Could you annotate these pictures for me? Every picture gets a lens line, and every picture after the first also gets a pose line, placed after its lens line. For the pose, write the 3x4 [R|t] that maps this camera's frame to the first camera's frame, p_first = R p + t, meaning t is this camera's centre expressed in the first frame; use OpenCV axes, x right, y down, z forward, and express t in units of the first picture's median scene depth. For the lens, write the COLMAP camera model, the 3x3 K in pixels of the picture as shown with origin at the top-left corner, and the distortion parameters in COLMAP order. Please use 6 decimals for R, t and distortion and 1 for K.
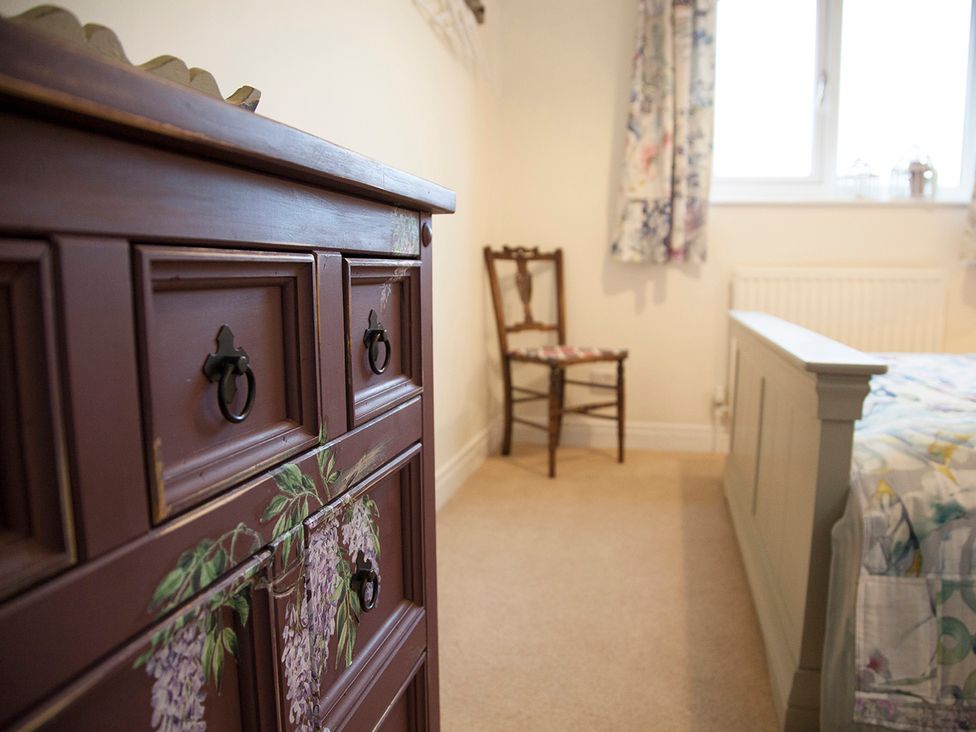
lens RADIAL K [[727.4, 0, 488.8], [0, 727.4, 370.4], [0, 0, 1]] dist [-0.129215, 0.069175]
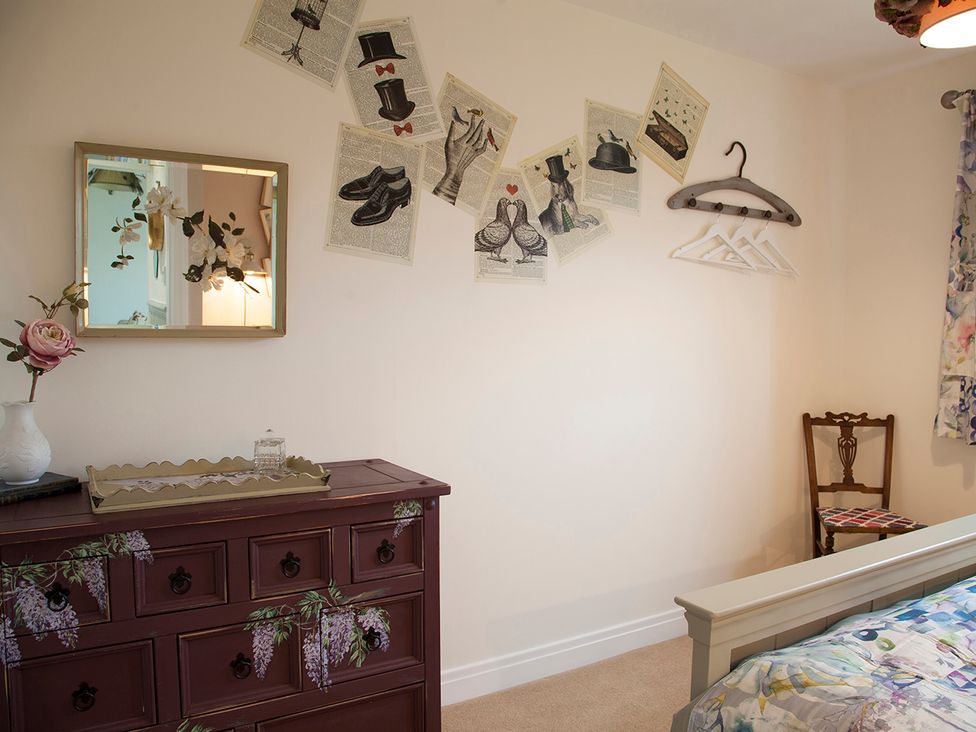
lens RADIAL K [[727.4, 0, 486.0], [0, 727.4, 371.4], [0, 0, 1]] dist [-0.129215, 0.069175]
pose [[0.698489, 0.035529, -0.714738, 1.266026], [-0.097224, 0.994218, -0.045592, -0.392814], [0.708985, 0.101335, 0.697905, -0.415719]]
